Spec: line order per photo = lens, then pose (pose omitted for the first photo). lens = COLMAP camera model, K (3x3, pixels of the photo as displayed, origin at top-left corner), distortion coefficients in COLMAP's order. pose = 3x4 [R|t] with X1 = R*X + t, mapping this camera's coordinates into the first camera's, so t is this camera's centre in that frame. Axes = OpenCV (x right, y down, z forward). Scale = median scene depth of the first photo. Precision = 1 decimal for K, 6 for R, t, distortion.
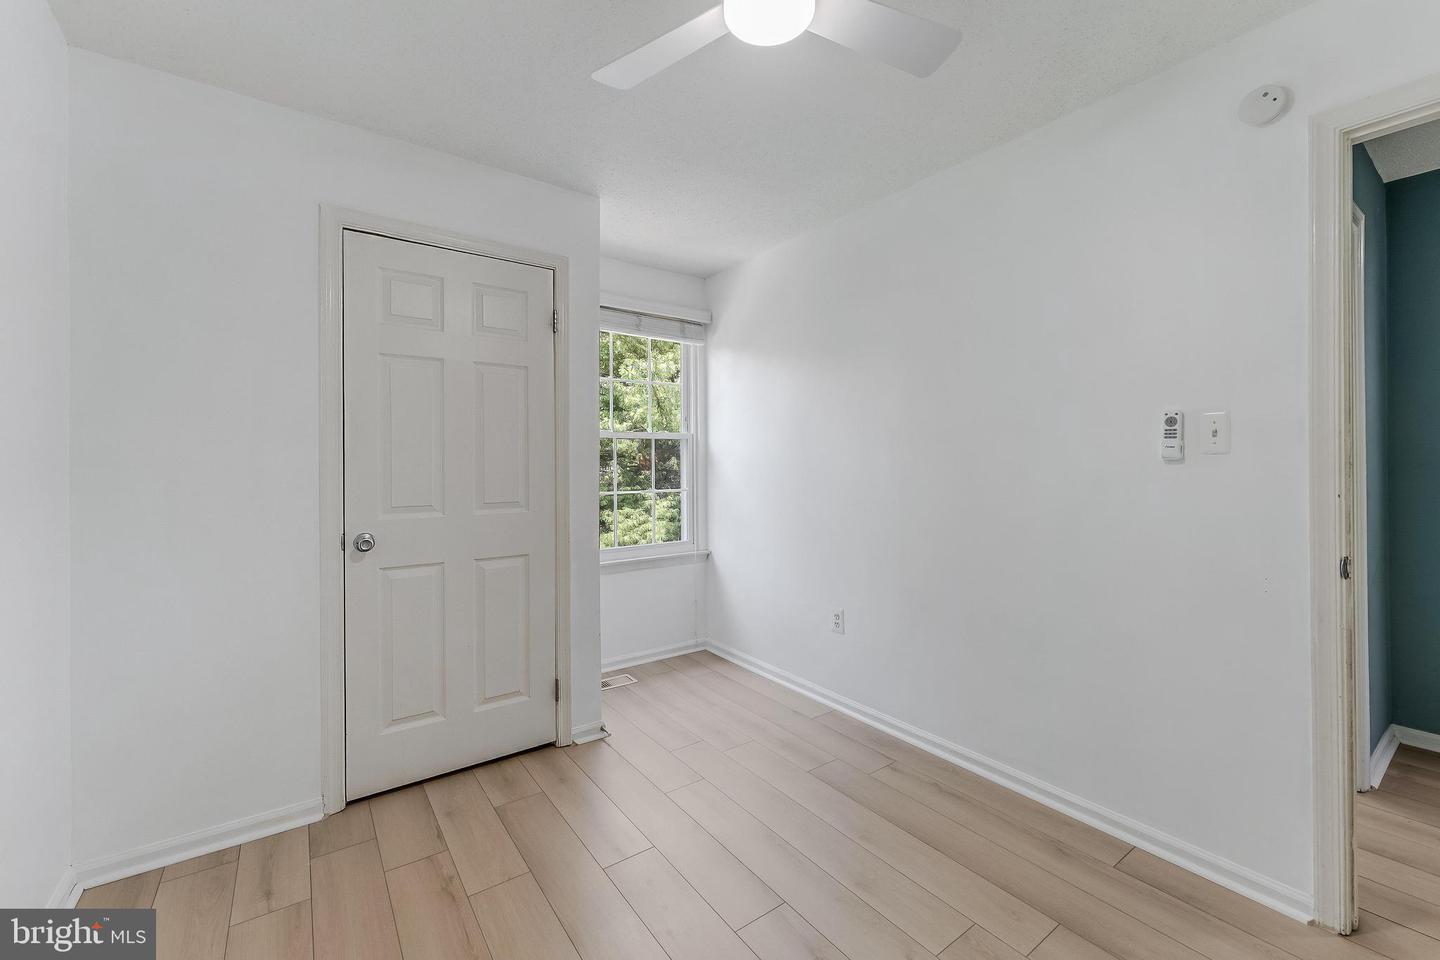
lens RADIAL K [[583.6, 0, 729.0], [0, 583.6, 466.2], [0, 0, 1]] dist [0.002002, -0.000092]
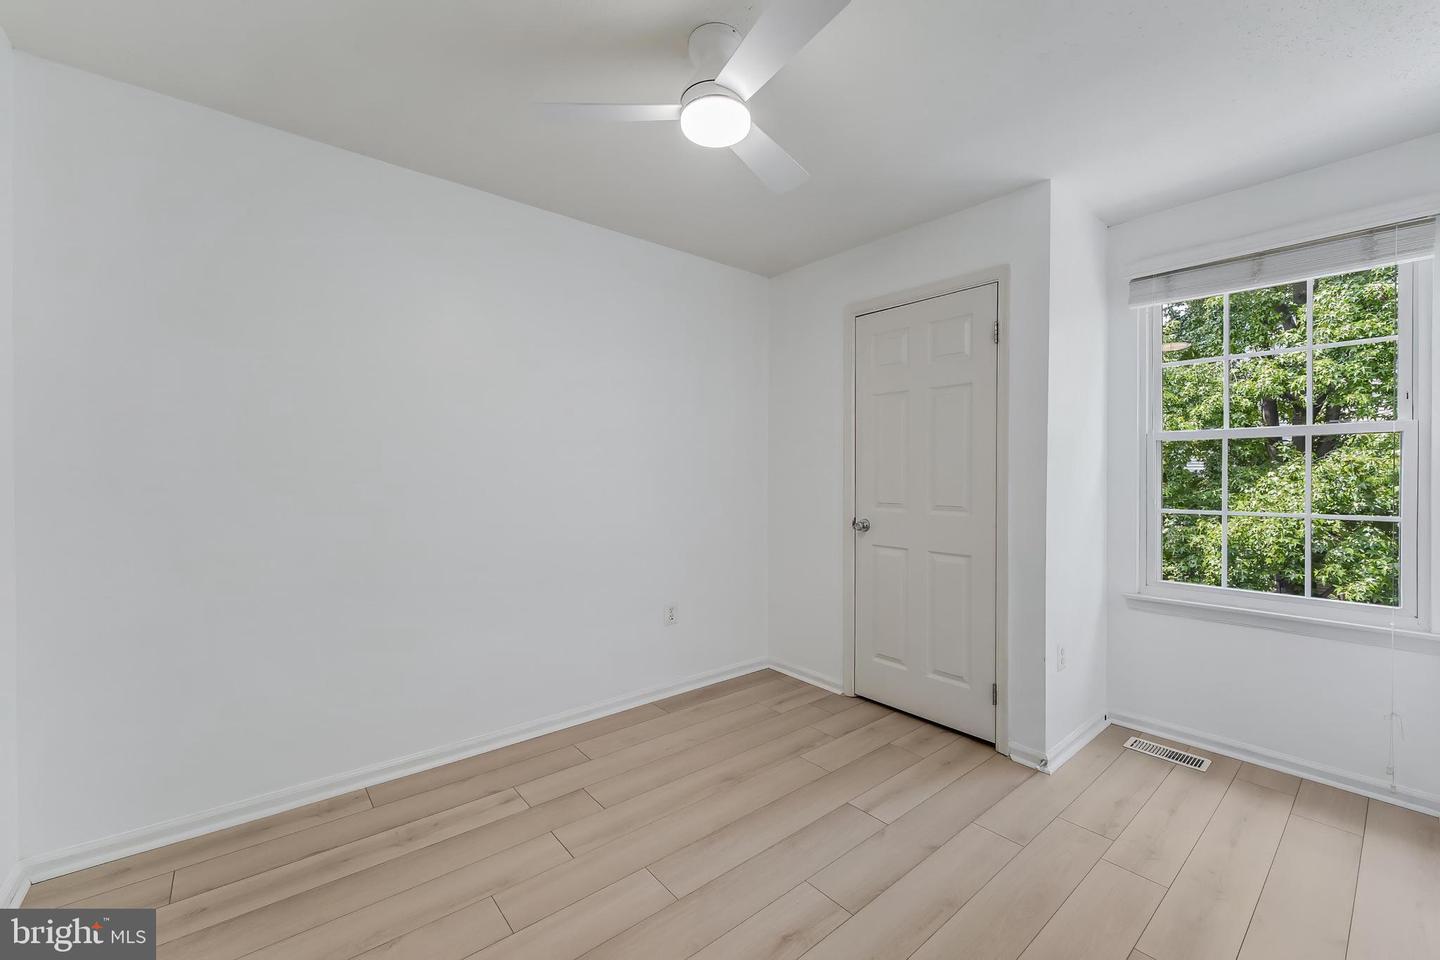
lens RADIAL K [[583.6, 0, 730.1], [0, 583.6, 476.9], [0, 0, 1]] dist [0.002002, -0.000092]
pose [[0.073010, 0.015673, -0.997208, 0.745849], [-0.005452, 0.999868, 0.015315, -0.011053], [0.997316, 0.004319, 0.073086, 0.502556]]
